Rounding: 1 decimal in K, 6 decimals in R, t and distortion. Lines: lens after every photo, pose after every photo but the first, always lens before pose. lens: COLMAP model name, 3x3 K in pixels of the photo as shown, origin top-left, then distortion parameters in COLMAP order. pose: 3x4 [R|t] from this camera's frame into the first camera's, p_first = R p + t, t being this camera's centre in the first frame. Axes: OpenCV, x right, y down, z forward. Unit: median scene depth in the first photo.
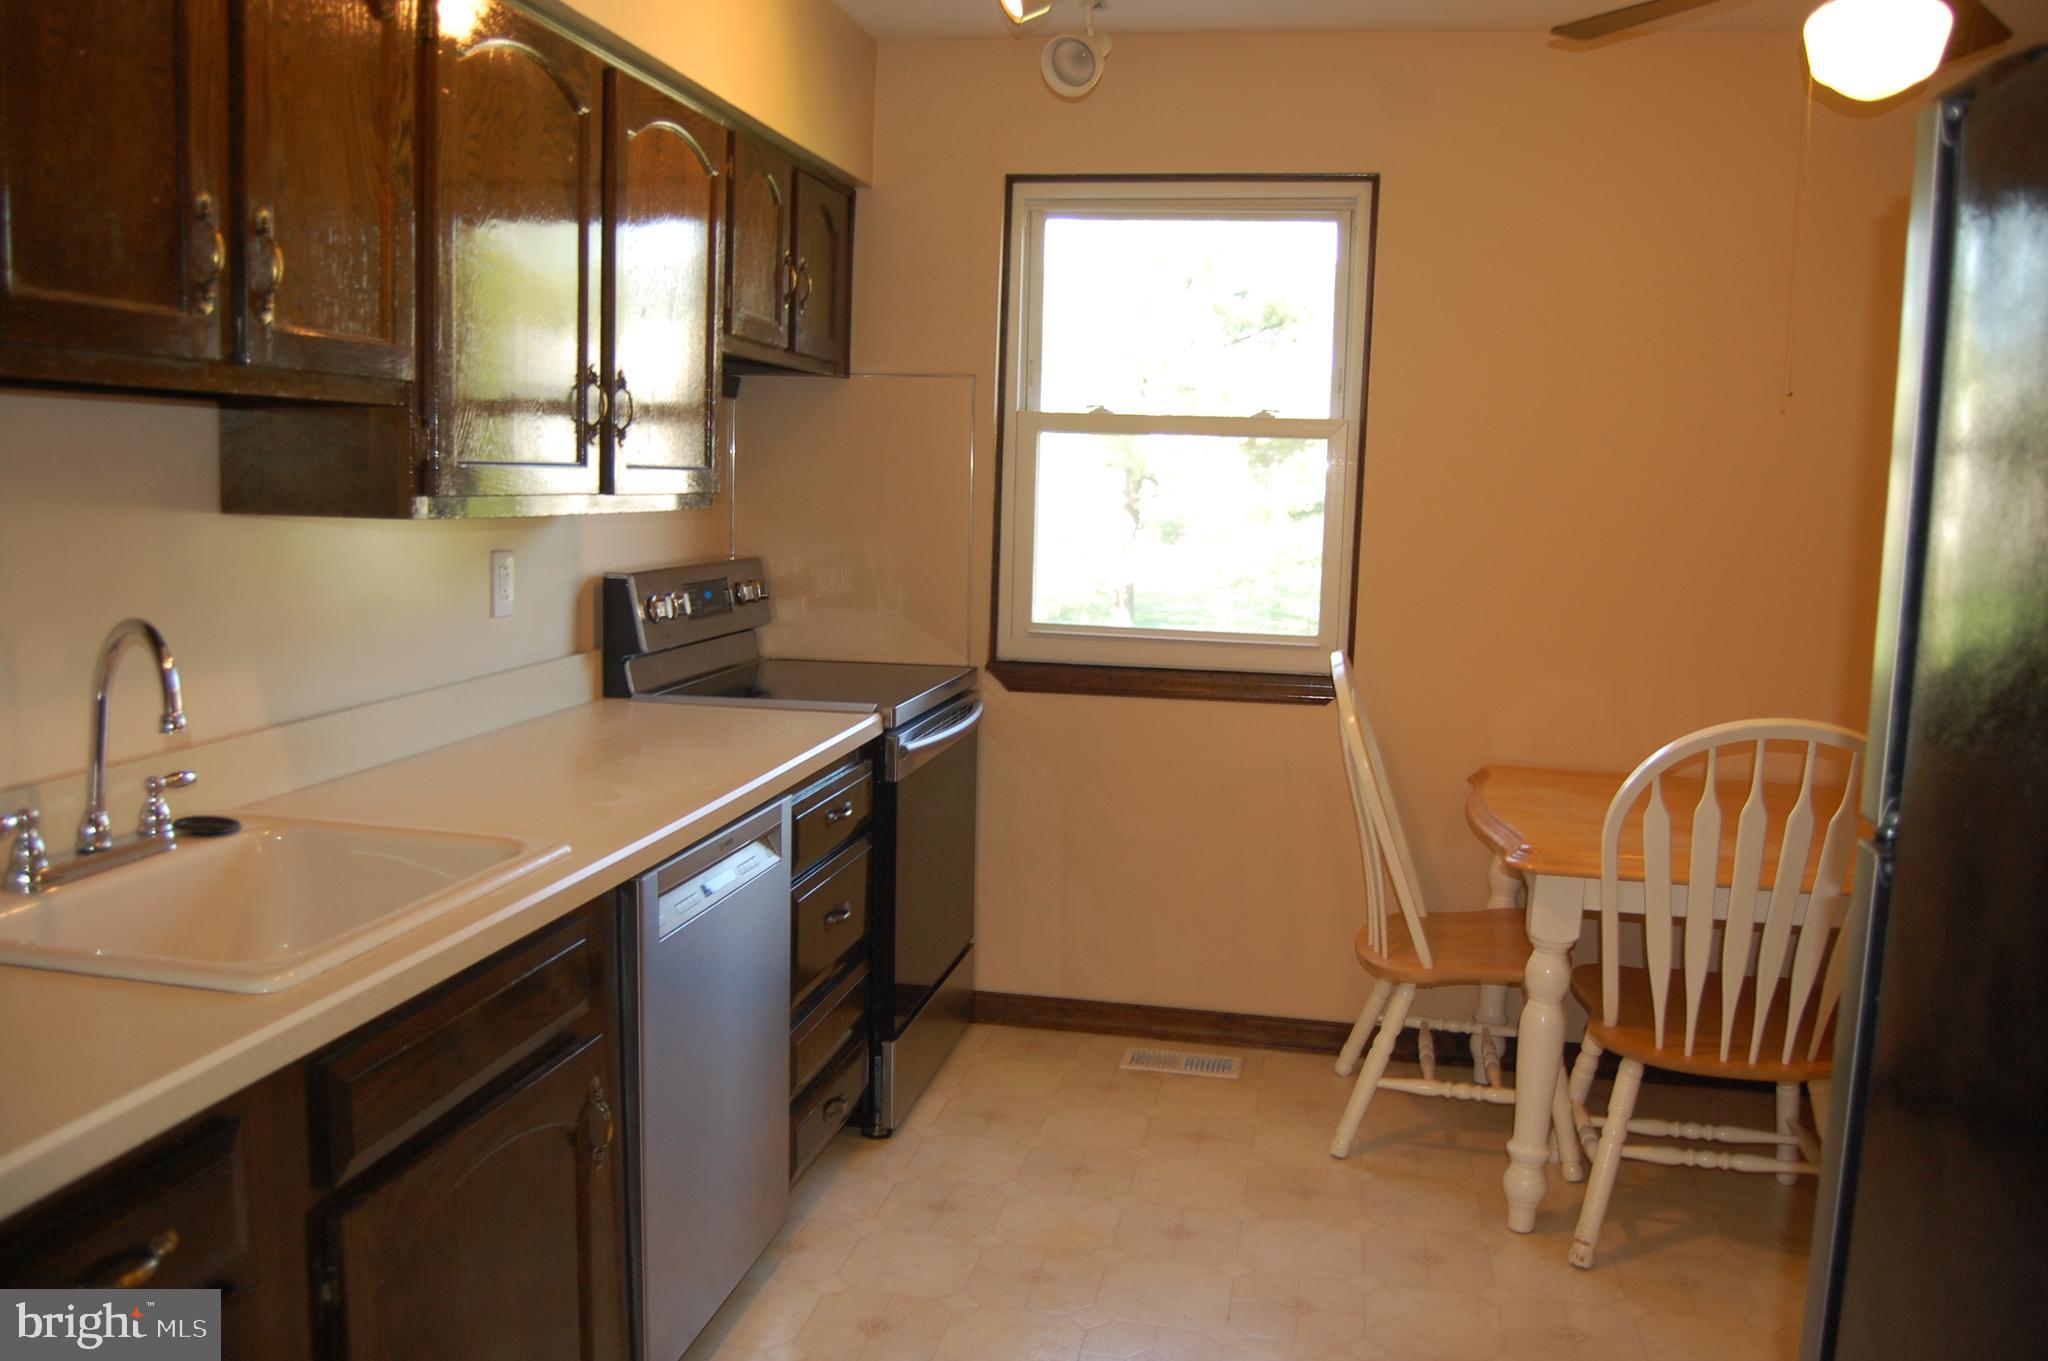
lens RADIAL K [[1597.1, 0, 1004.7], [0, 1597.1, 682.6], [0, 0, 1]] dist [-0.074100, 0.013330]
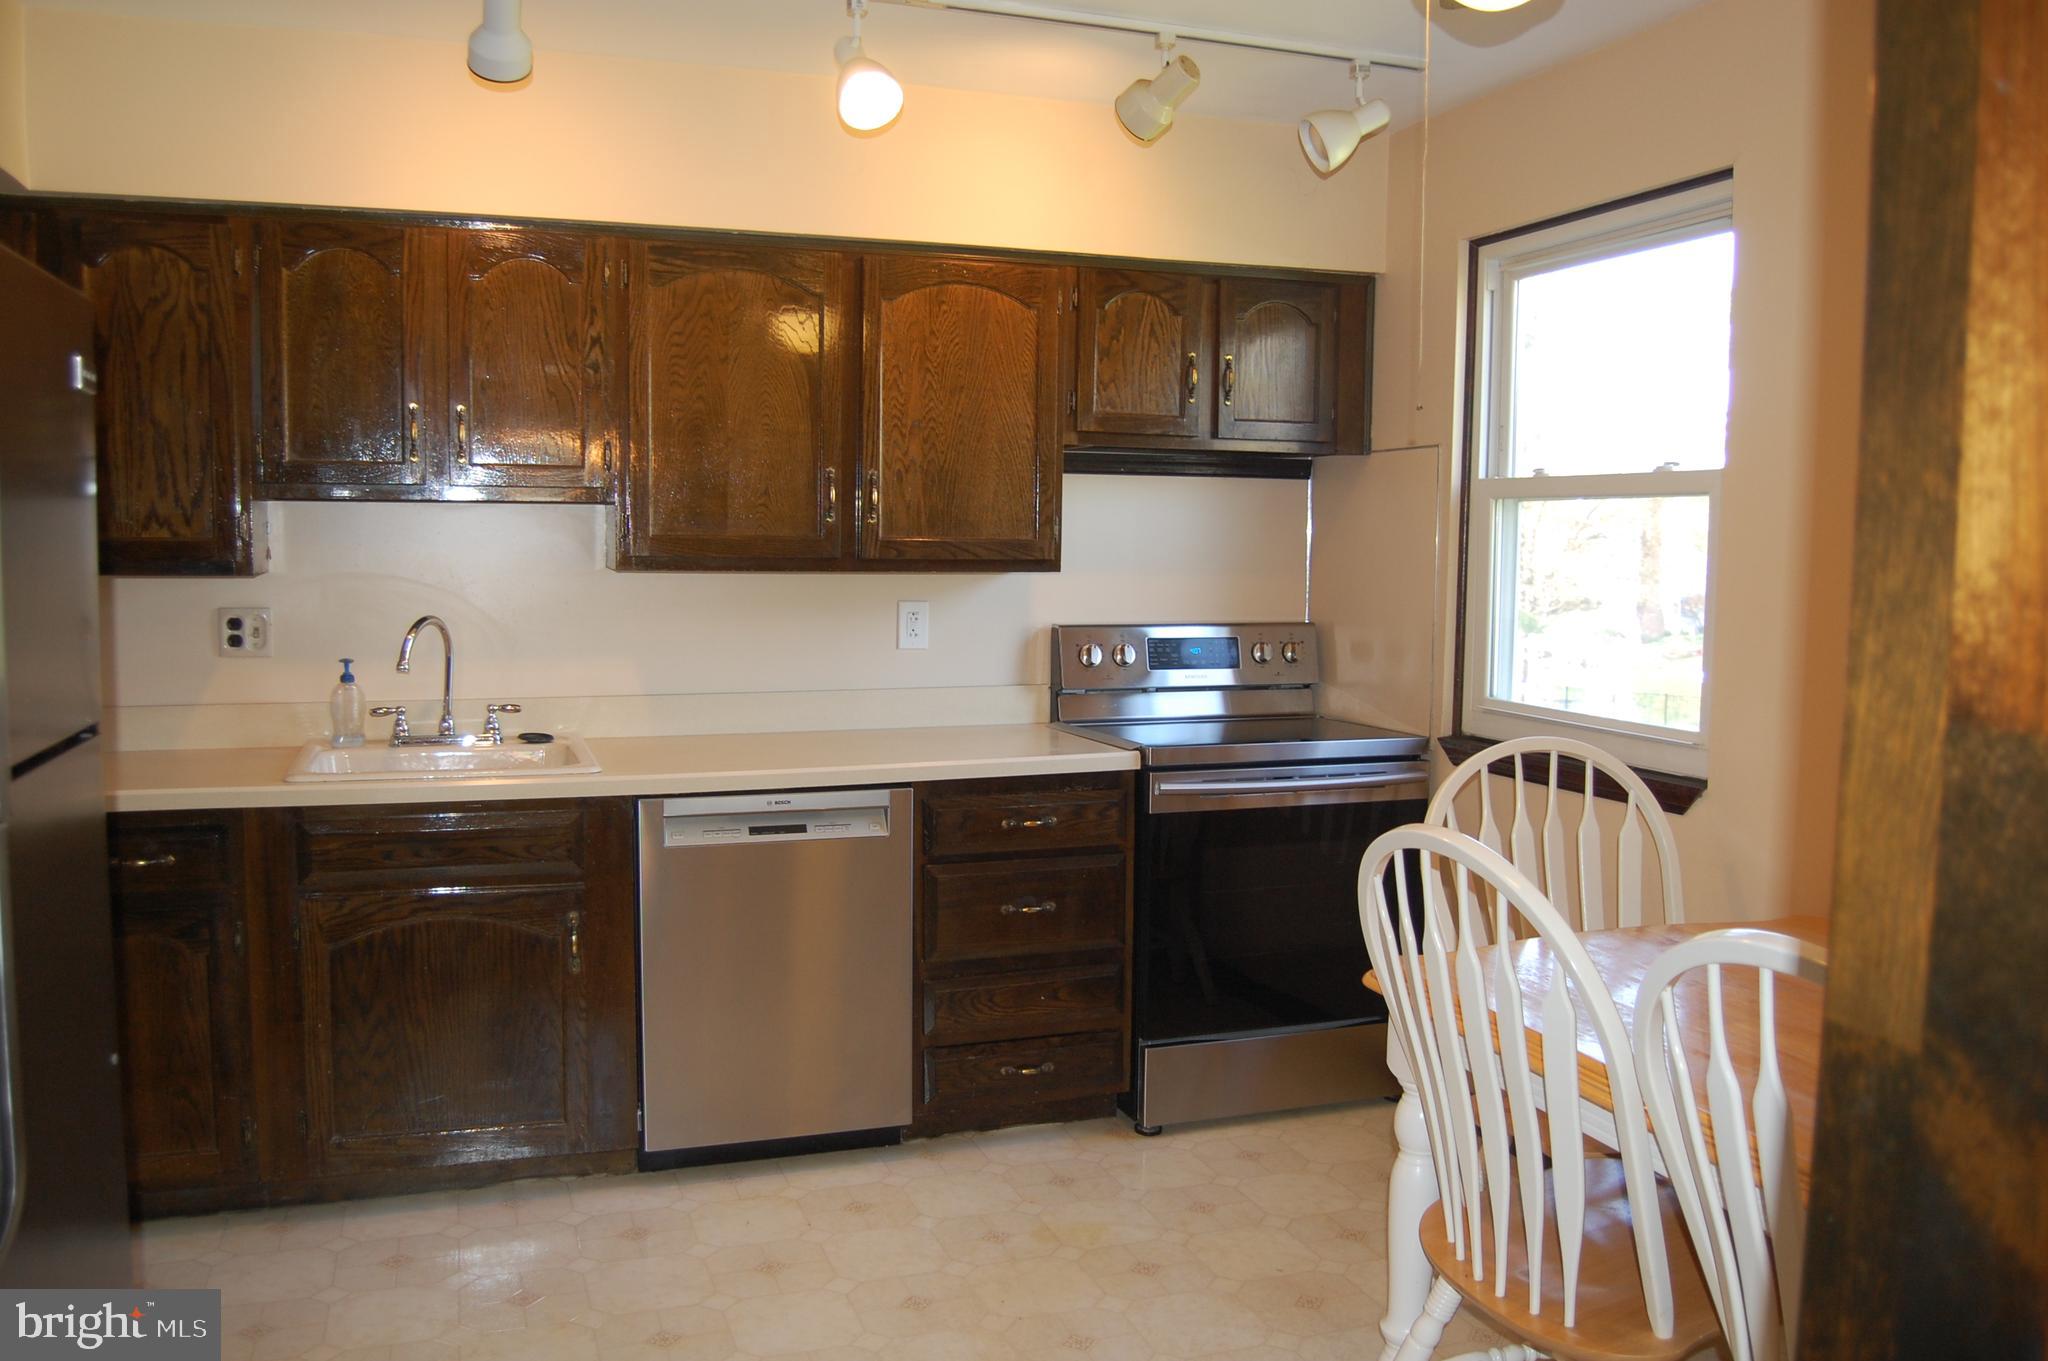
lens RADIAL K [[1597.1, 0, 1004.7], [0, 1597.1, 682.6], [0, 0, 1]] dist [-0.074100, 0.013330]
pose [[0.511031, 0.058450, -0.857573, 0.839756], [-0.107952, 0.994150, 0.003429, -0.022827], [0.852756, 0.090824, 0.514352, 0.325066]]
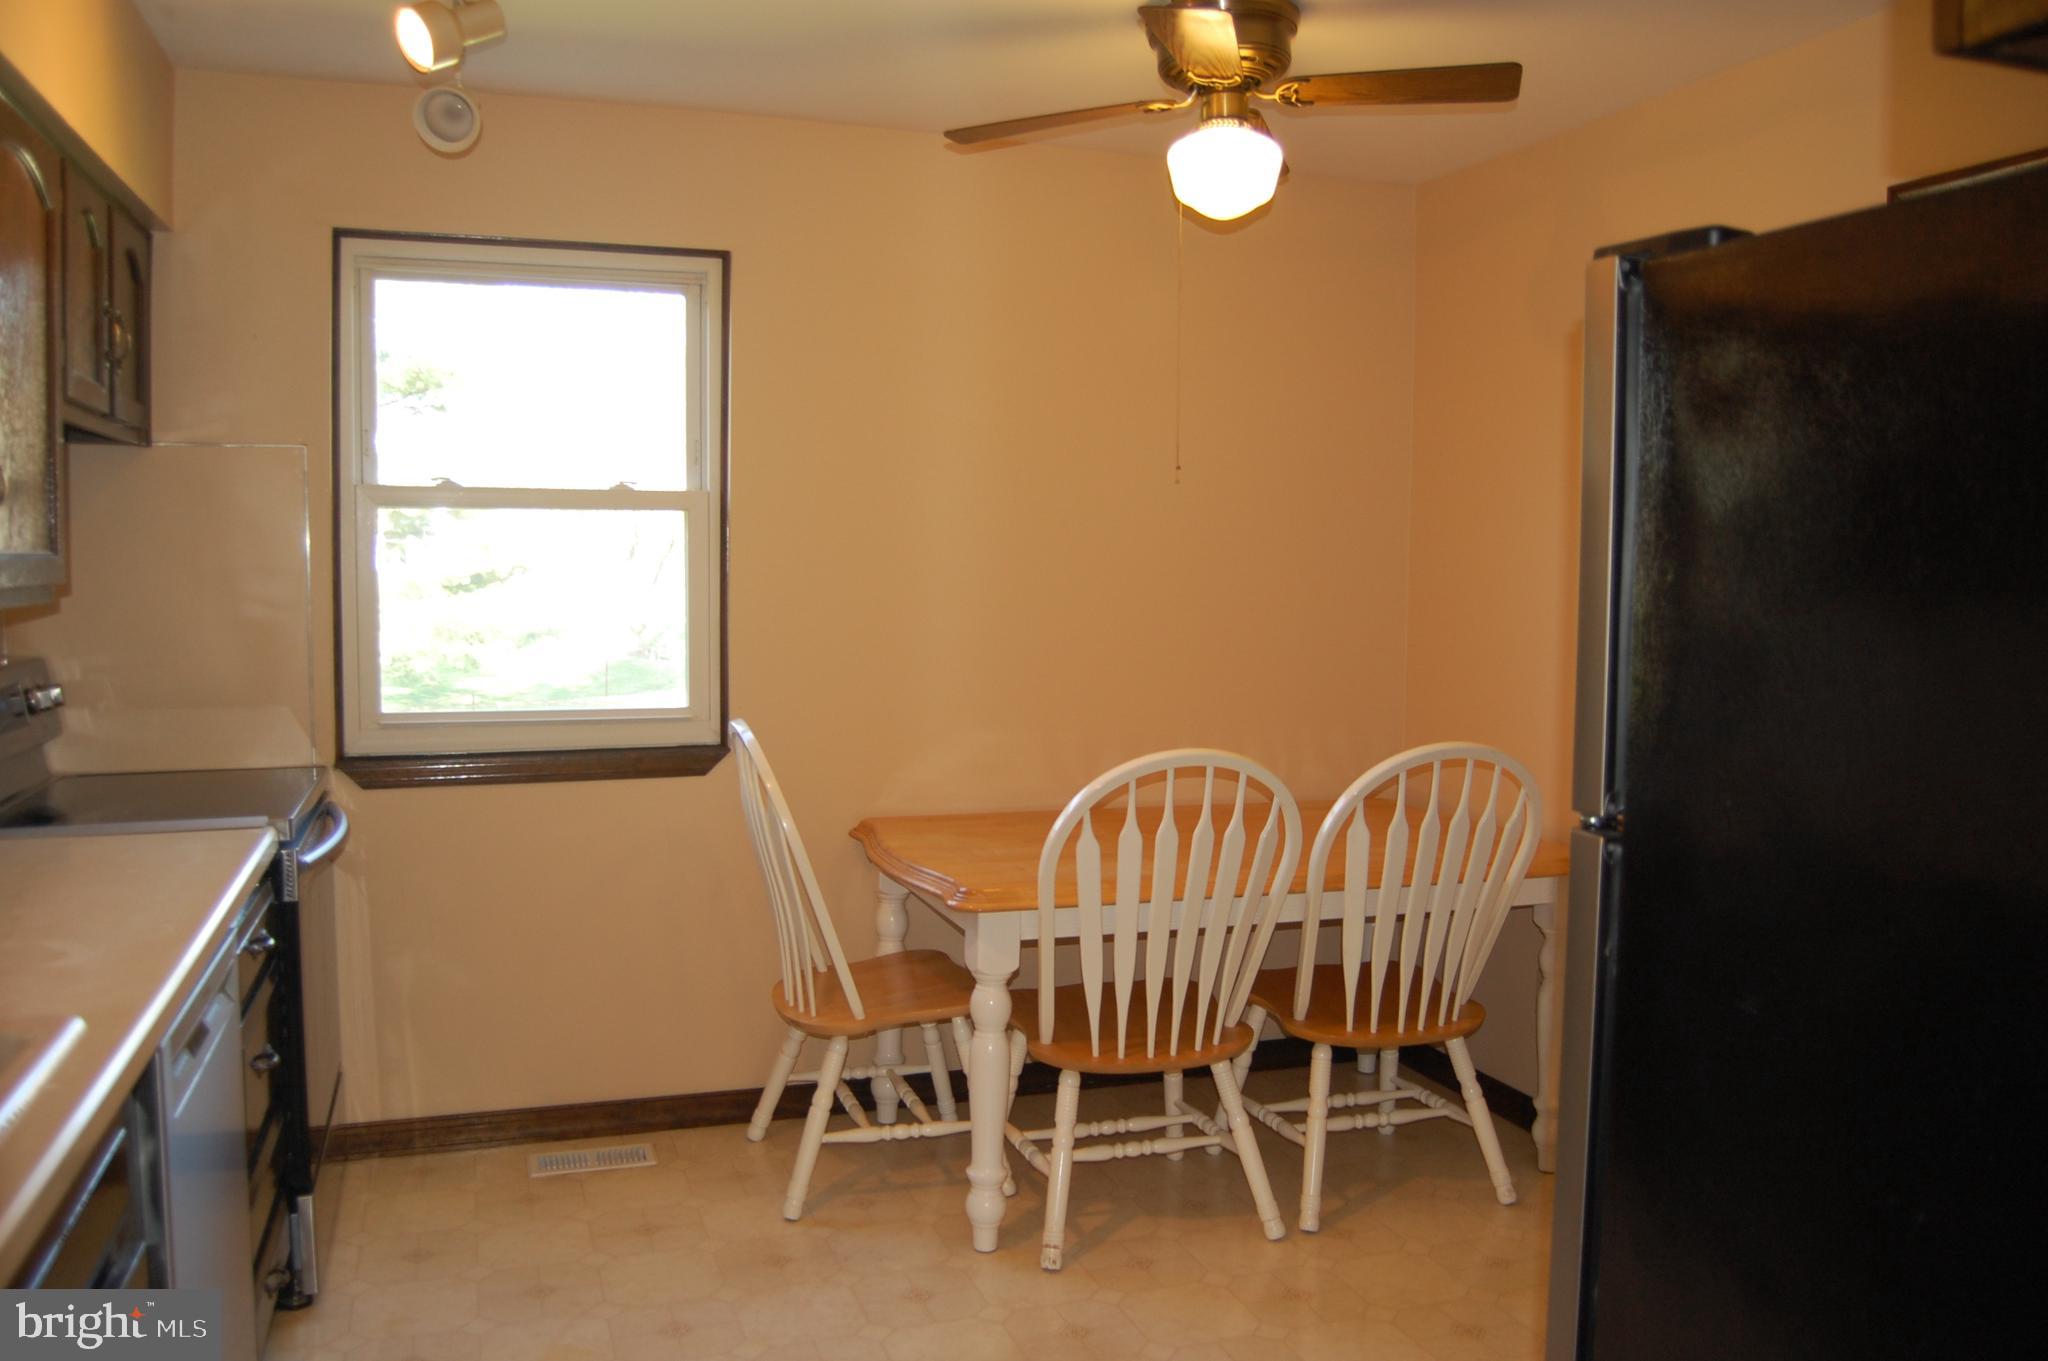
lens RADIAL K [[1615.9, 0, 986.3], [0, 1615.9, 687.8], [0, 0, 1]] dist [-0.068063, 0.005481]
pose [[0.866476, -0.060058, 0.495594, -0.168931], [0.079627, 0.996654, -0.018437, -0.009333], [-0.492828, 0.055437, 0.868359, 0.034548]]
